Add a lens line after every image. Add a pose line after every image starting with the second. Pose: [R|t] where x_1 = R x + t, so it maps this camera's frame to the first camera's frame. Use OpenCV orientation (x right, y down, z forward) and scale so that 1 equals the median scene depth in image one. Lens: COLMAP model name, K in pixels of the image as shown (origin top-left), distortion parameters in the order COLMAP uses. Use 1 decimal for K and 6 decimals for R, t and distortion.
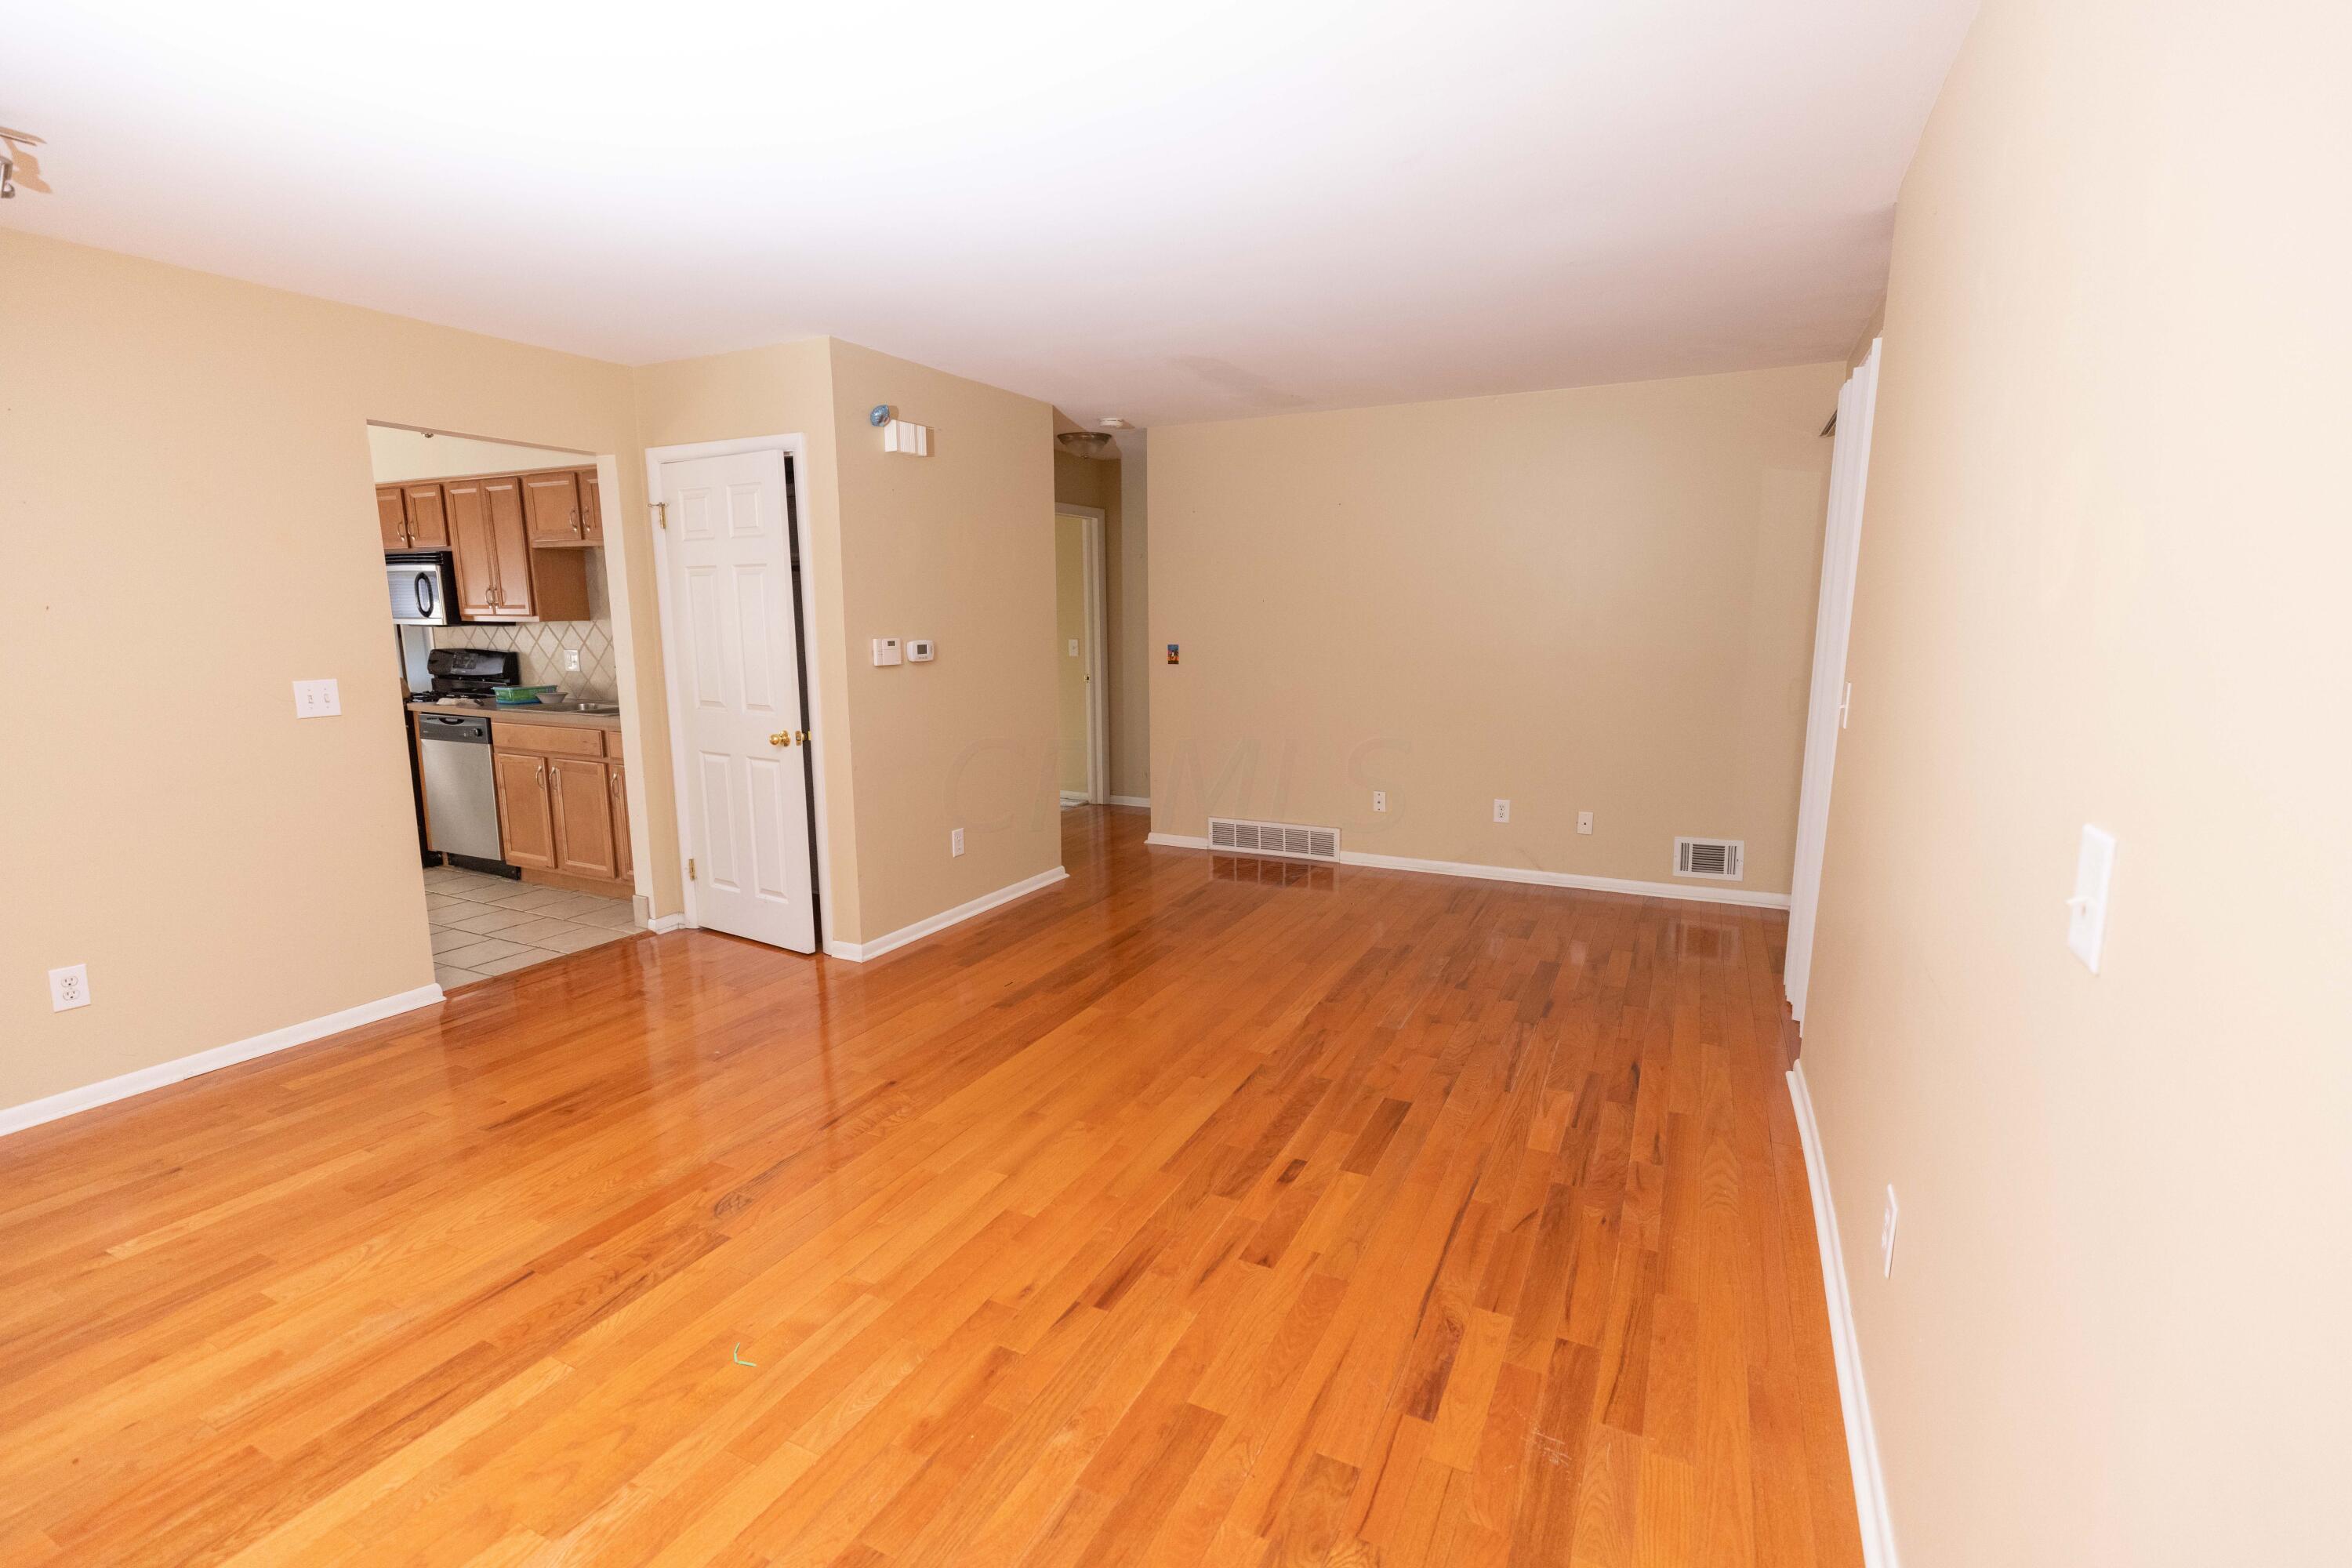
lens RADIAL K [[1088.7, 0, 1174.7], [0, 1088.7, 785.3], [0, 0, 1]] dist [-0.001895, -0.000705]
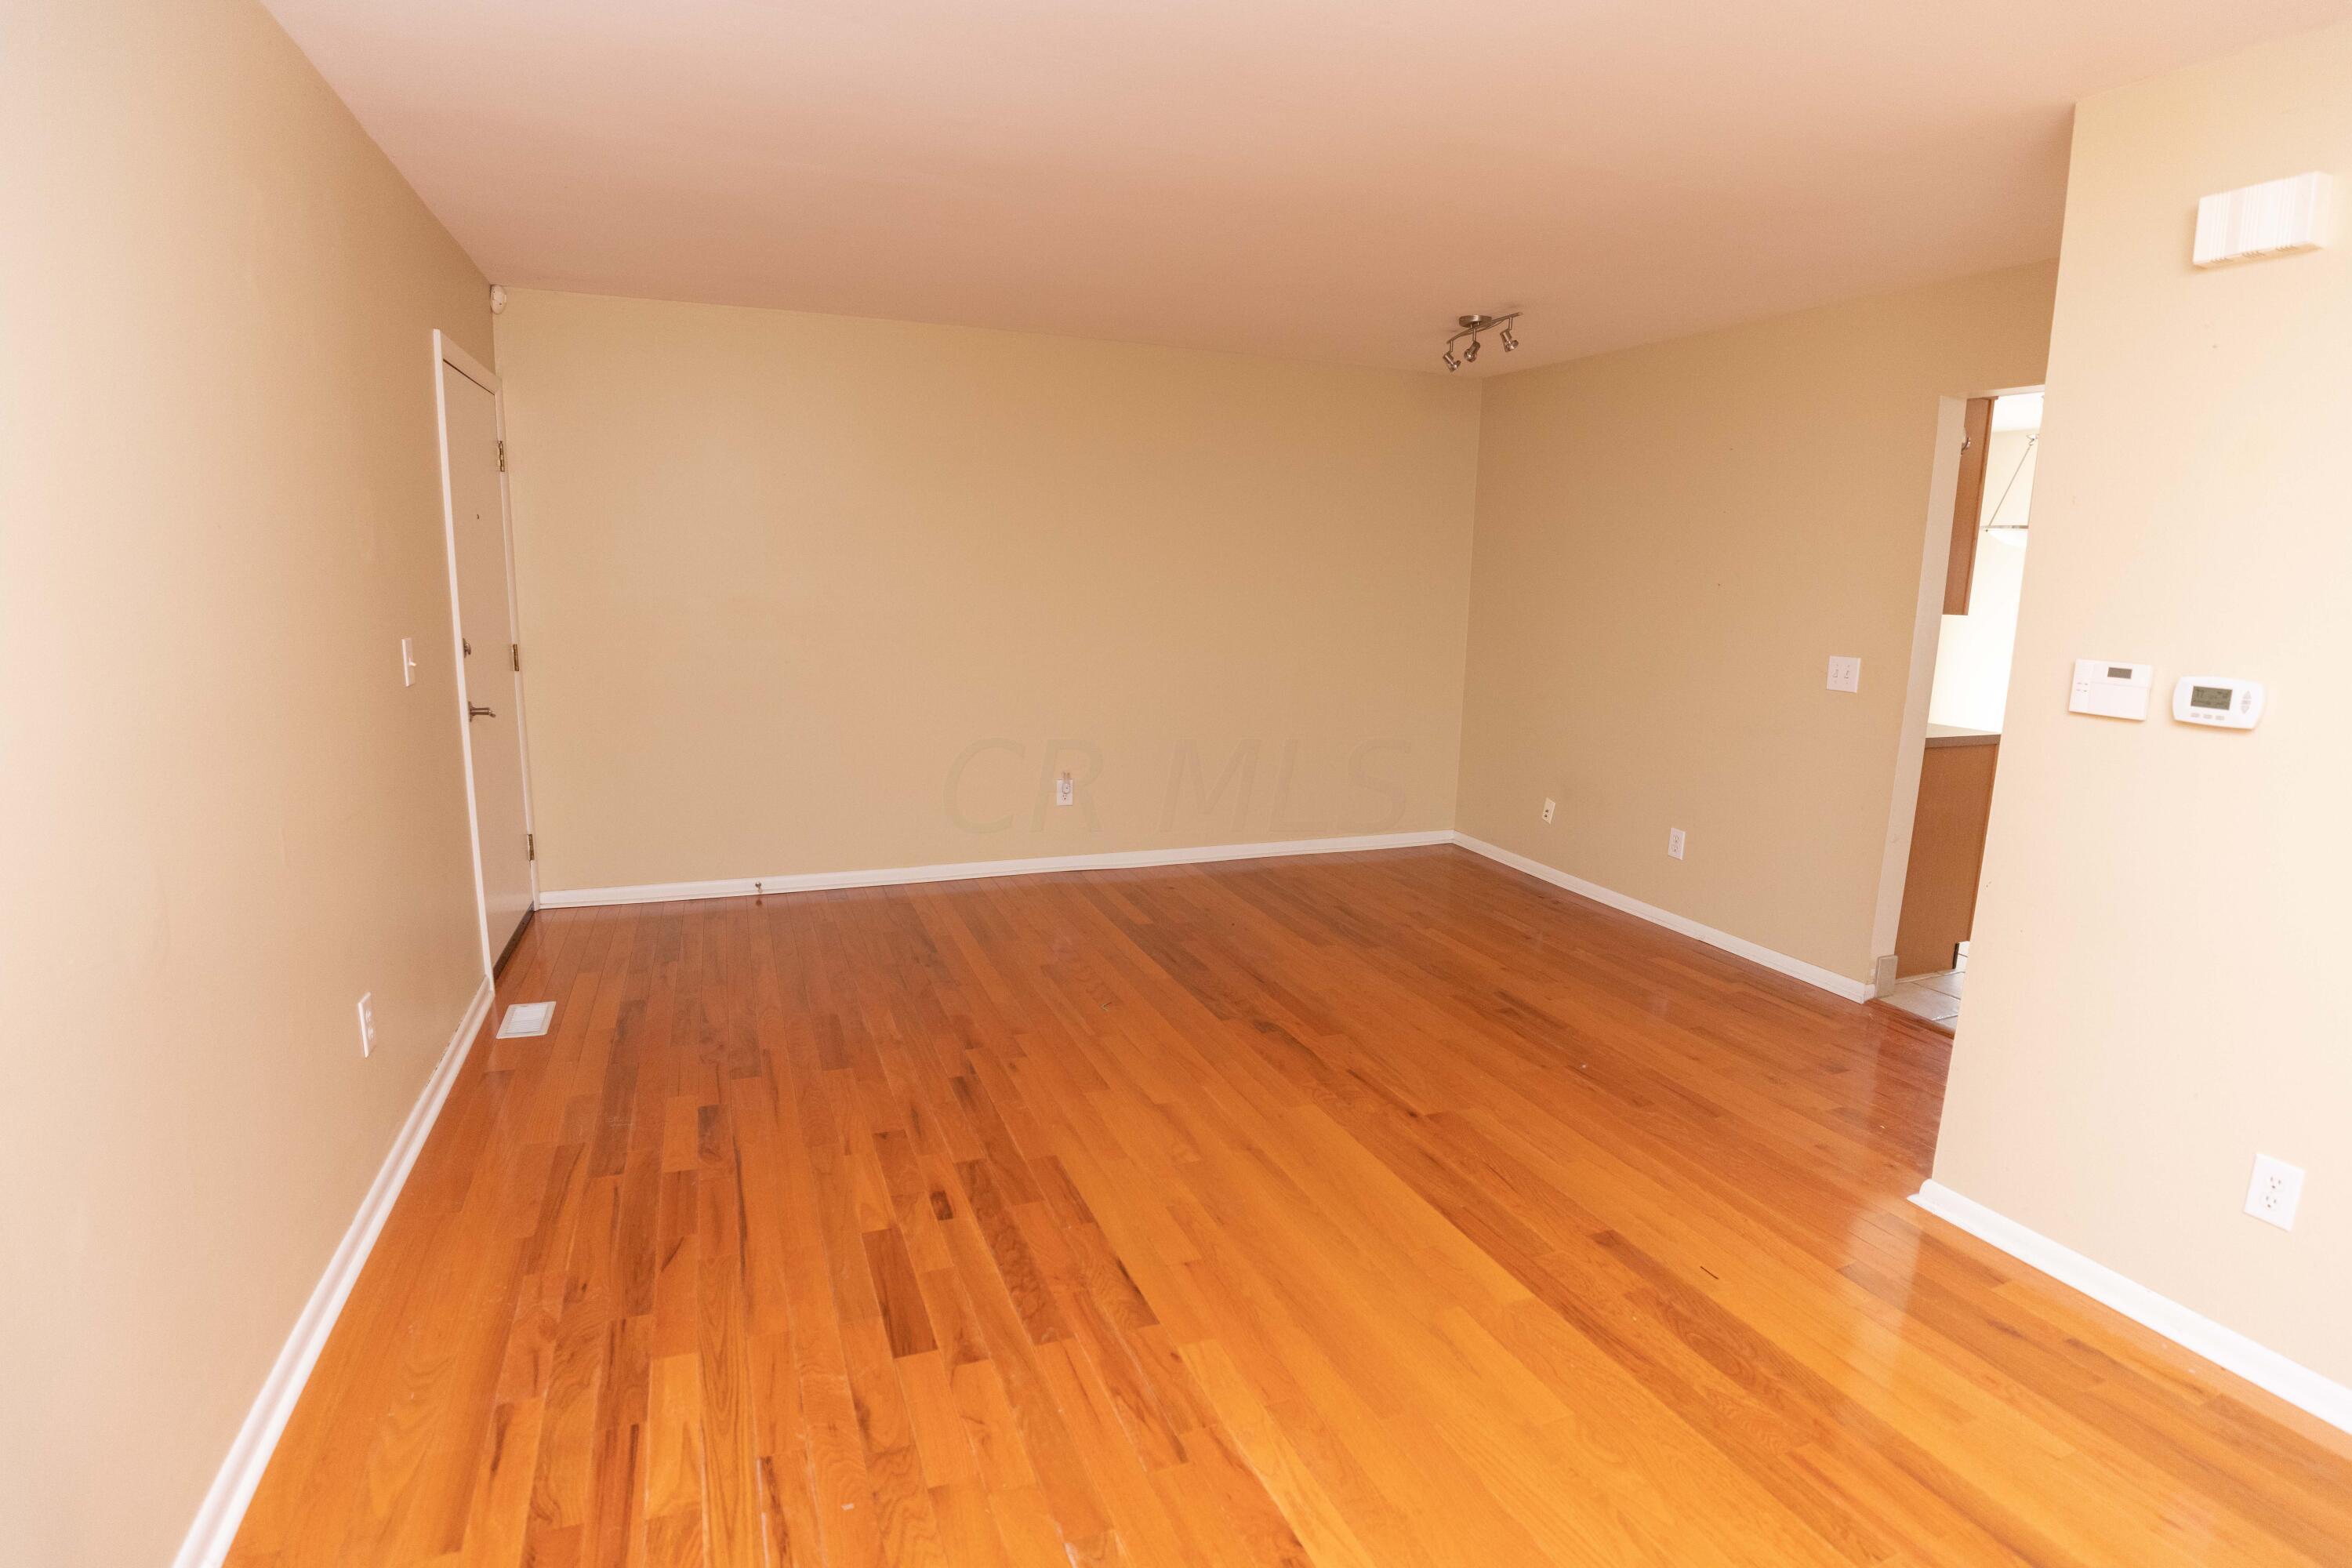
lens RADIAL K [[1088.7, 0, 1174.7], [0, 1088.7, 777.7], [0, 0, 1]] dist [-0.001895, -0.000705]
pose [[-0.650615, 0.141529, -0.746103, 0.685749], [-0.133178, 0.945990, 0.295579, -0.319303], [0.747639, 0.291672, -0.596626, 1.772029]]
